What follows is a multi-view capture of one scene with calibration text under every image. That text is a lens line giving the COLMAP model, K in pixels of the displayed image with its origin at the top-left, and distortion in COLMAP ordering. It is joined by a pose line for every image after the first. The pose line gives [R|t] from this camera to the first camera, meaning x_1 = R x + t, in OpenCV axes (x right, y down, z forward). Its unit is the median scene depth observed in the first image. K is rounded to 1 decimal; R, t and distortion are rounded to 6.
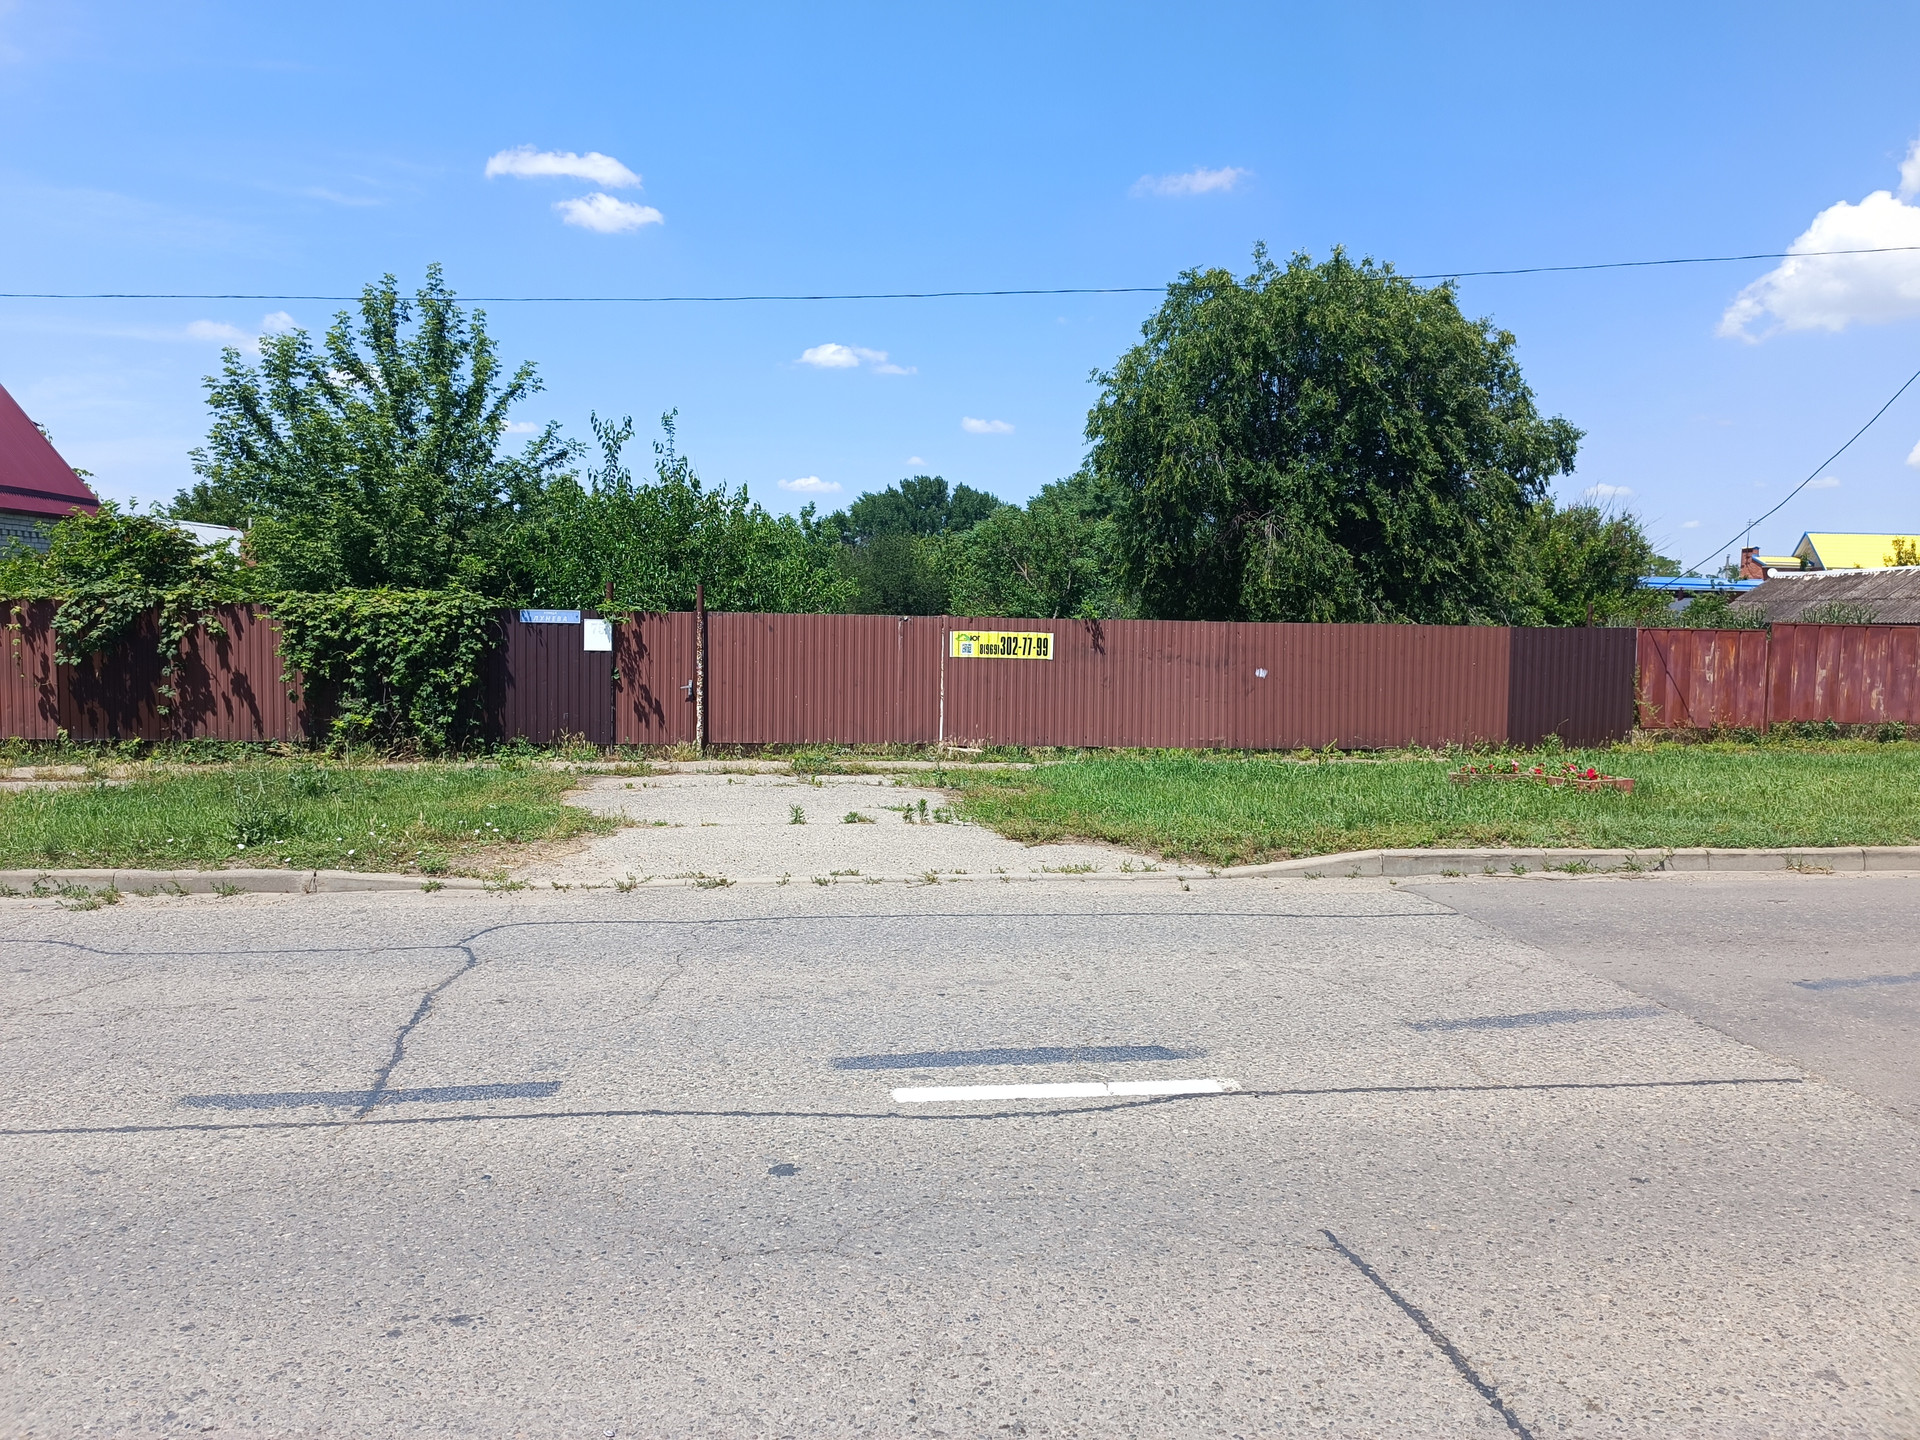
lens RADIAL K [[1367.2, 0, 938.7], [0, 1367.2, 715.0], [0, 0, 1]] dist [0.065120, -0.085463]
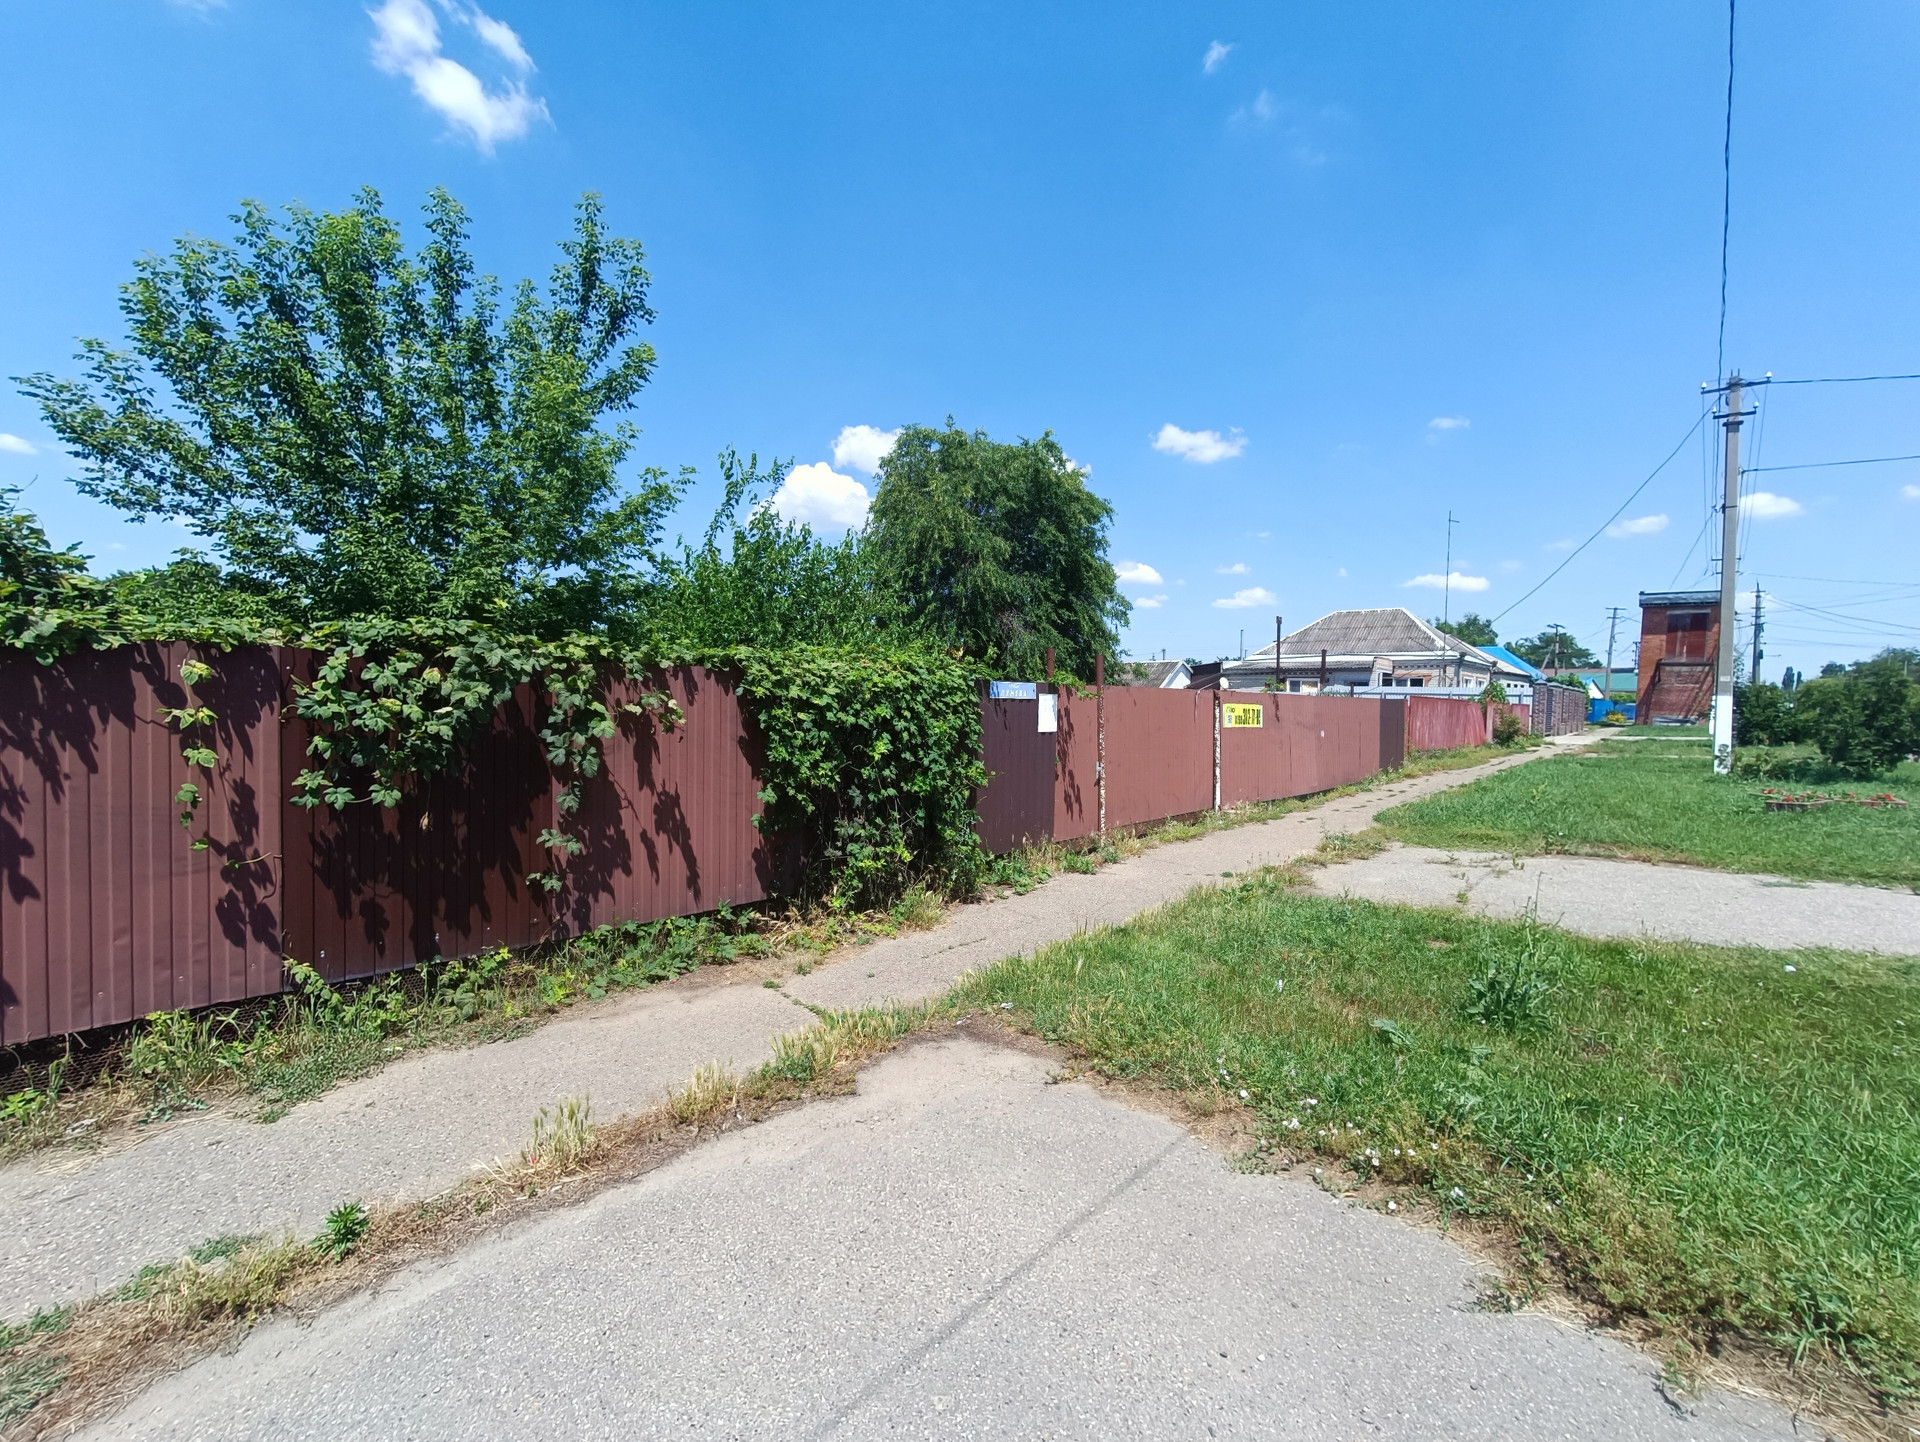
lens RADIAL K [[862.6, 0, 954.6], [0, 862.6, 729.5], [0, 0, 1]] dist [-0.011706, 0.001324]
pose [[0.739623, -0.026835, 0.672486, -0.645423], [0.037450, 0.999298, -0.001313, -0.050402], [-0.671978, 0.026156, 0.740109, 0.667528]]
